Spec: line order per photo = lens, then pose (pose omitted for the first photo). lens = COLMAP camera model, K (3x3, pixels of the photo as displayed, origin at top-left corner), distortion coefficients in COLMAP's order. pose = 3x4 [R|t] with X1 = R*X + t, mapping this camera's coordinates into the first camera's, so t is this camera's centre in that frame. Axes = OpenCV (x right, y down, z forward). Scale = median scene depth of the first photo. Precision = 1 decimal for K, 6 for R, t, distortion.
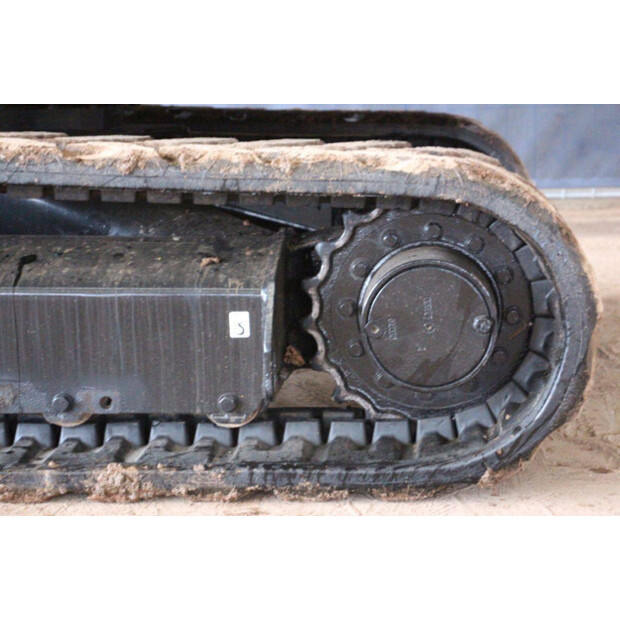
lens RADIAL K [[1457.1, 0, 309.6], [0, 1457.1, 313.1], [0, 0, 1]] dist [0.379713, 0.000000]
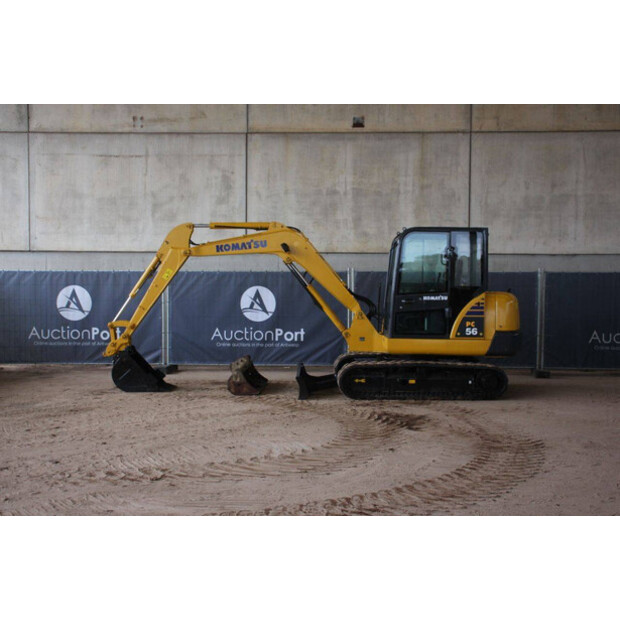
lens RADIAL K [[786.0, 0, 314.6], [0, 786.0, 307.2], [0, 0, 1]] dist [0.024983, 0.000000]
pose [[0.993546, 0.020502, 0.111566, -1.629700], [-0.004032, 0.989293, -0.145891, 0.274779], [-0.113362, 0.144499, 0.982990, -3.966781]]
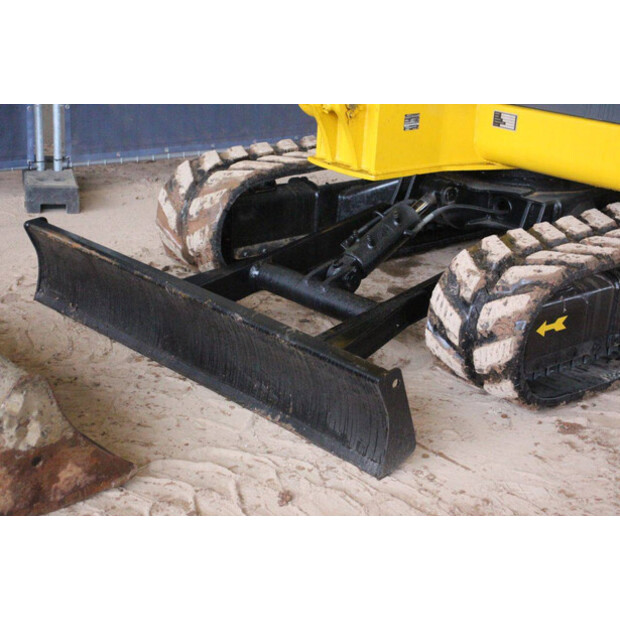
lens RADIAL K [[1228.3, 0, 312.9], [0, 1228.3, 311.5], [0, 0, 1]] dist [0.319785, 0.000000]
pose [[0.660830, -0.192775, 0.725356, -2.346588], [0.060559, 0.976996, 0.204481, -0.423216], [-0.748089, -0.091200, 0.657302, 0.111026]]
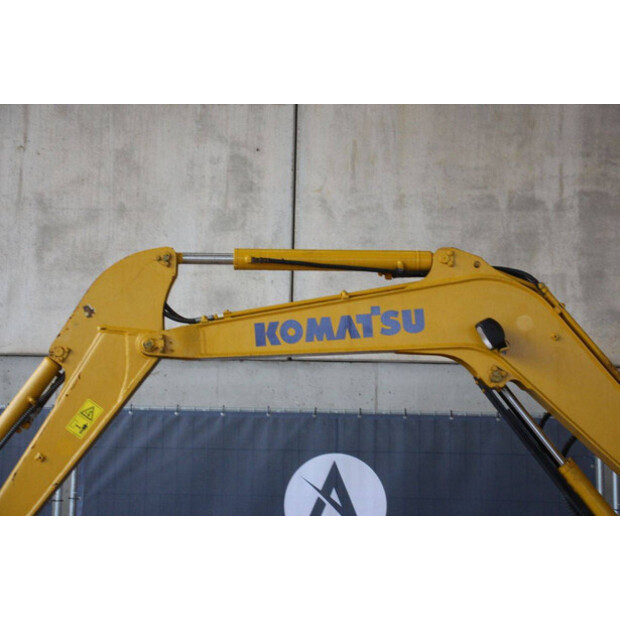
lens RADIAL K [[1239.4, 0, 317.7], [0, 1239.4, 315.0], [0, 0, 1]] dist [0.346099, 0.000000]
pose [[0.990399, 0.050072, 0.128849, -1.911898], [-0.014187, 0.963988, -0.265568, -0.277406], [-0.137507, 0.261190, 0.955443, -1.073353]]
